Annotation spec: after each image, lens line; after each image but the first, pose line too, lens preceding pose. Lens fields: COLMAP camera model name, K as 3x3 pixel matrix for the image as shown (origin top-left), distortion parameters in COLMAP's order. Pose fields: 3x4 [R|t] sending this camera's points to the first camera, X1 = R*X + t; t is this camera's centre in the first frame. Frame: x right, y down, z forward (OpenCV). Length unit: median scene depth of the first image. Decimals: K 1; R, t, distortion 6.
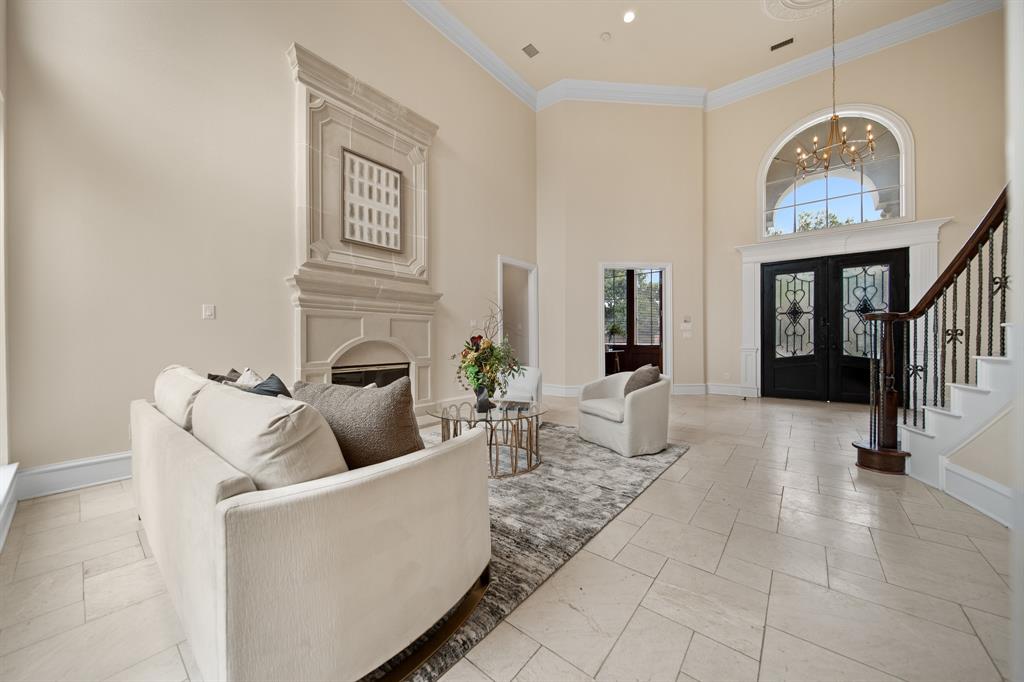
lens RADIAL K [[361.4, 0, 512.7], [0, 361.4, 342.8], [0, 0, 1]] dist [0.000247, -0.000199]
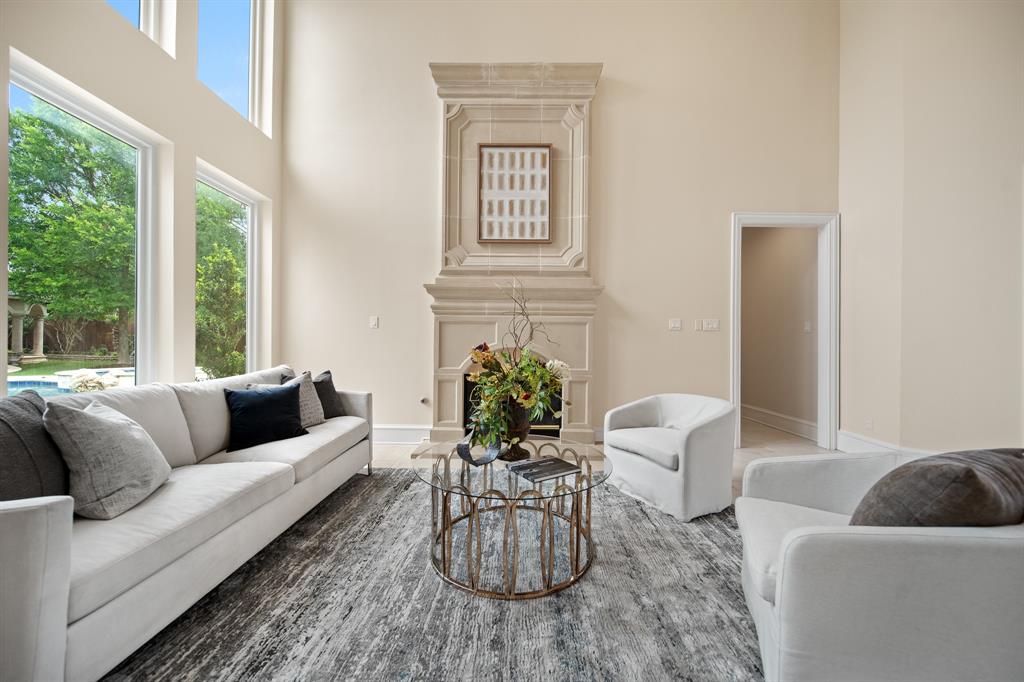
lens RADIAL K [[361.4, 0, 512.7], [0, 361.4, 342.8], [0, 0, 1]] dist [0.000247, -0.000199]
pose [[0.620236, 0.012329, -0.784318, 0.317493], [-0.017185, 0.999850, 0.002127, -0.019439], [0.784227, 0.012159, 0.620355, 0.453355]]
